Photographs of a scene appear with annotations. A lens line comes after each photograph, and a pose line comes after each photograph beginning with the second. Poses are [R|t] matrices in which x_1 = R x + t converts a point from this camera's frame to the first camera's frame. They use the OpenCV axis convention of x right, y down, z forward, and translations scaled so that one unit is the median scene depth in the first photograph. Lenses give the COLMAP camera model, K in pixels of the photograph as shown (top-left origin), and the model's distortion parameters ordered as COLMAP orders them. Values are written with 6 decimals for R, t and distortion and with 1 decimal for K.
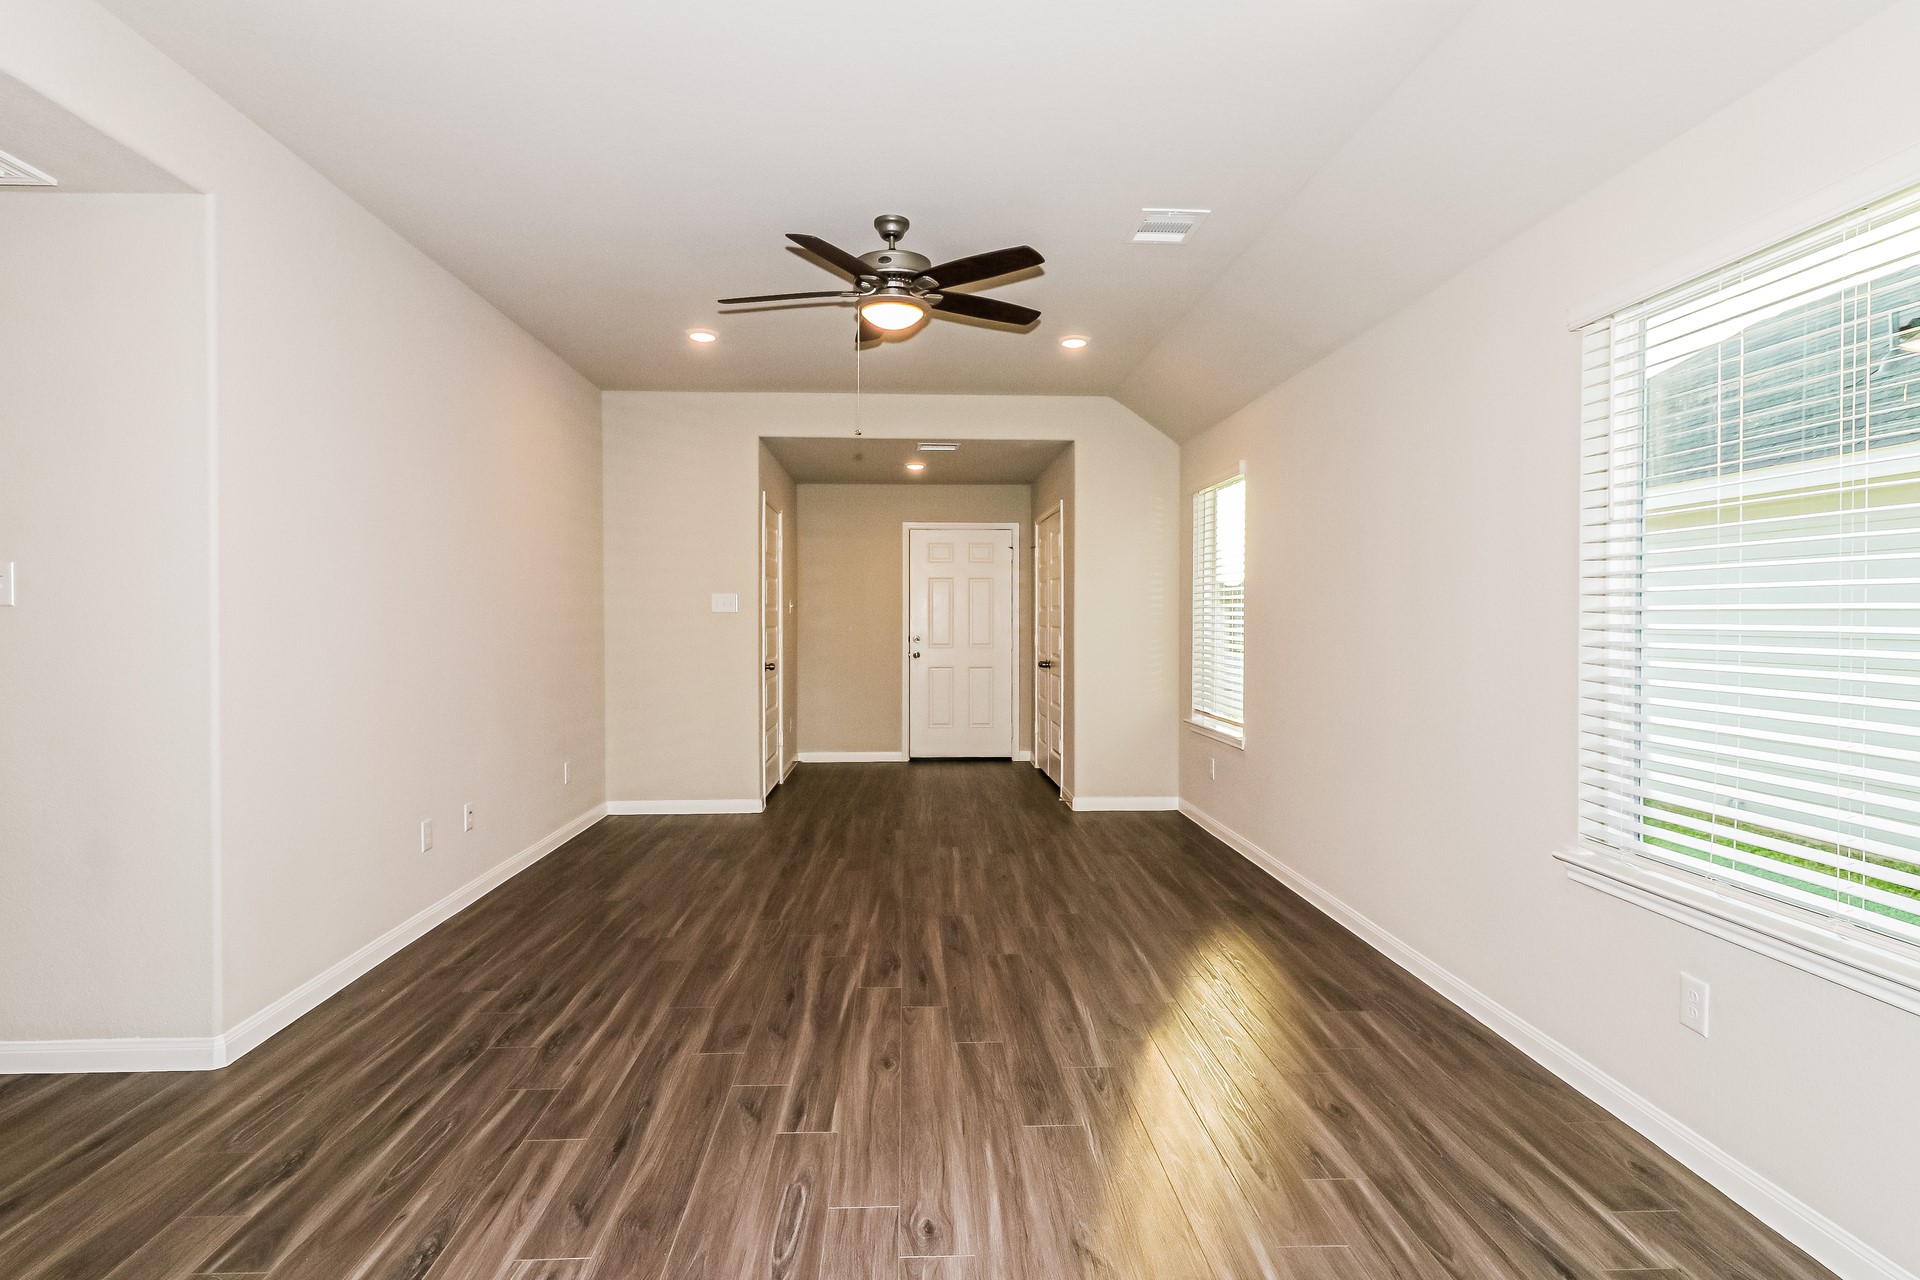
lens RADIAL K [[949.6, 0, 960.0], [0, 949.6, 640.0], [0, 0, 1]] dist [0.001681, 0.000391]
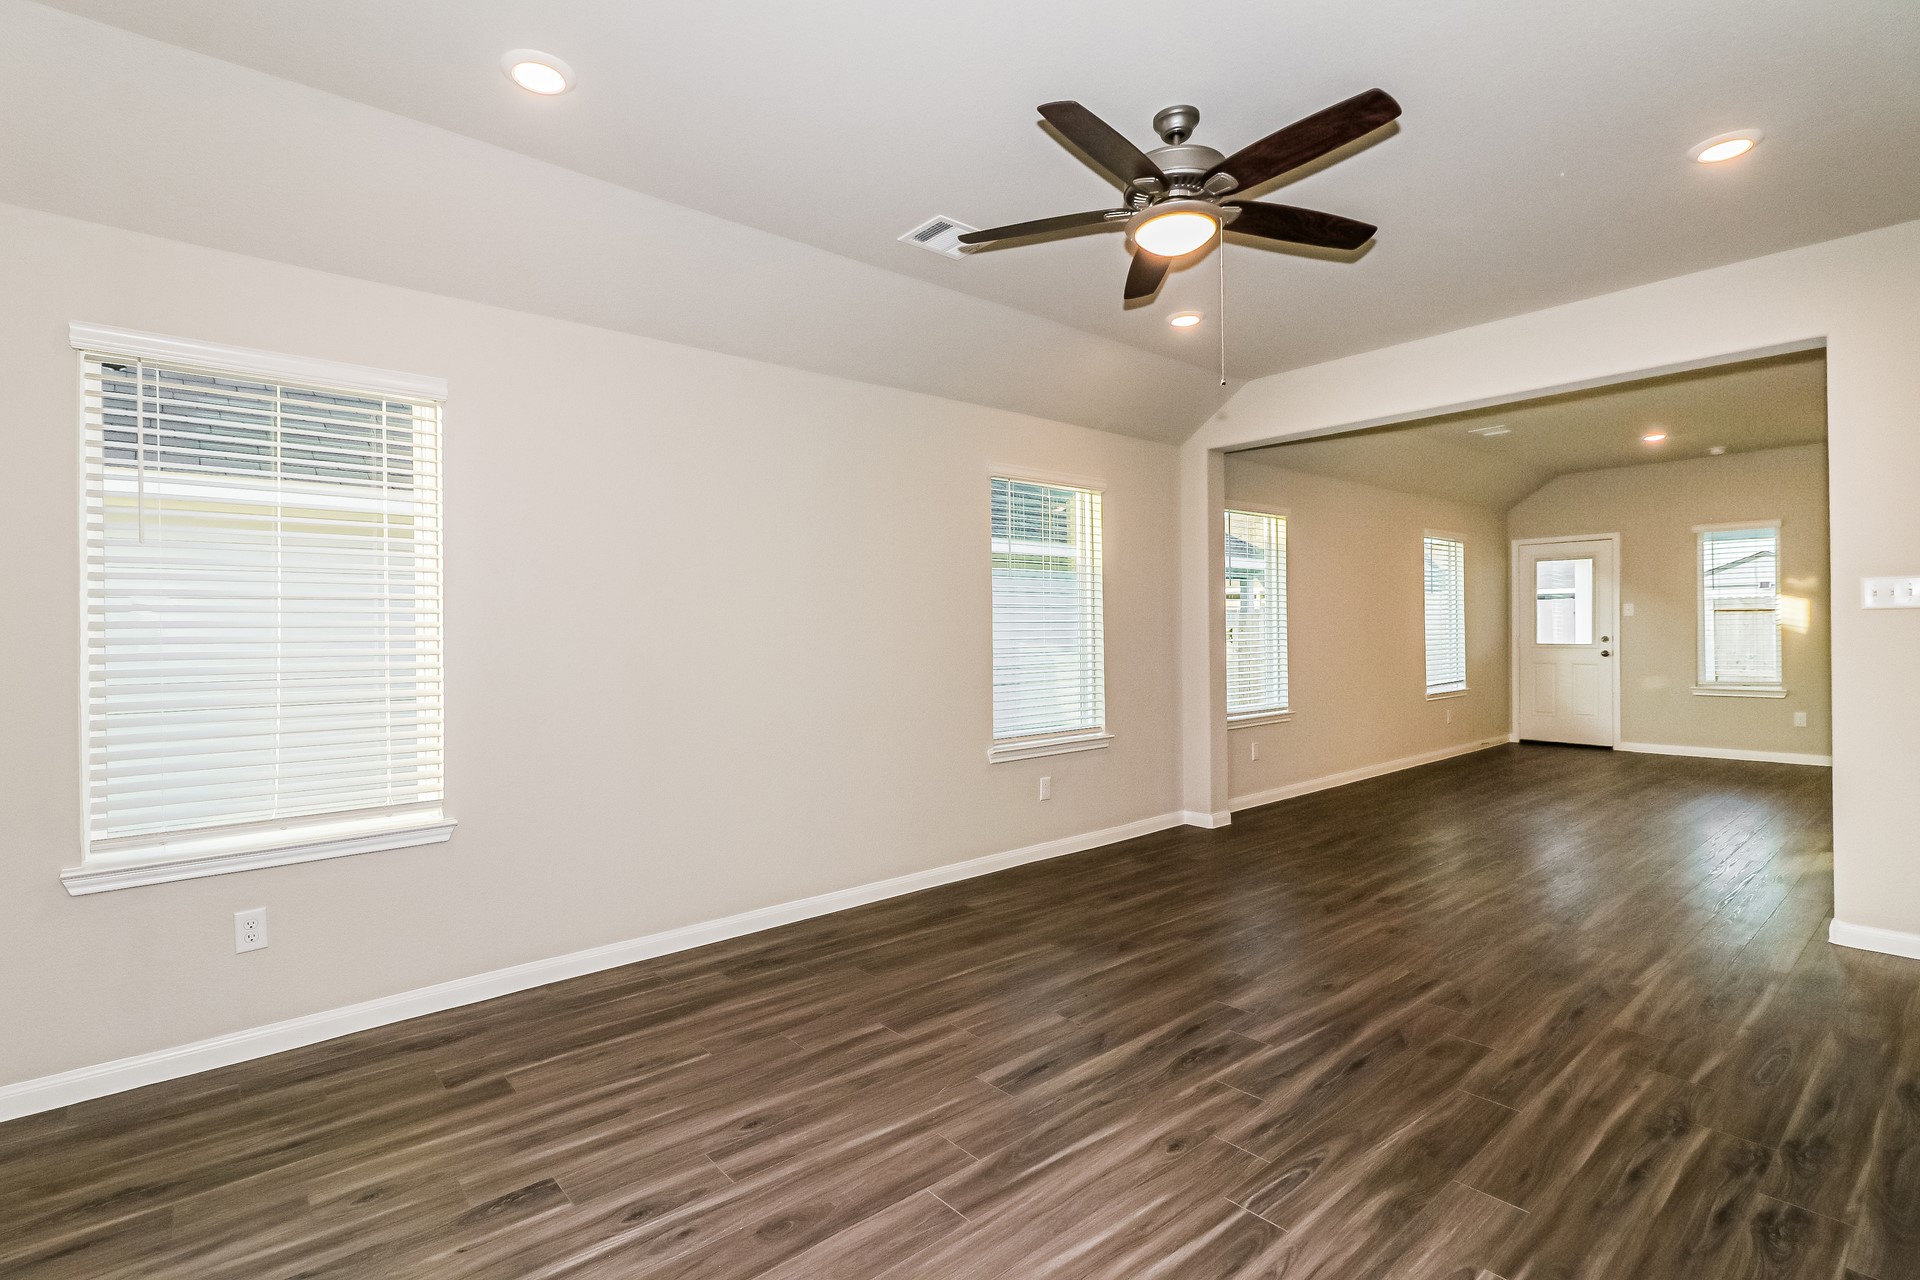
lens RADIAL K [[884.9, 0, 956.2], [0, 884.9, 629.6], [0, 0, 1]] dist [0.000553, -0.000112]
pose [[-0.600548, 0.002056, 0.799586, -0.629470], [0.027338, 0.999465, 0.017962, -0.039478], [-0.799121, 0.032646, -0.600283, 1.844610]]
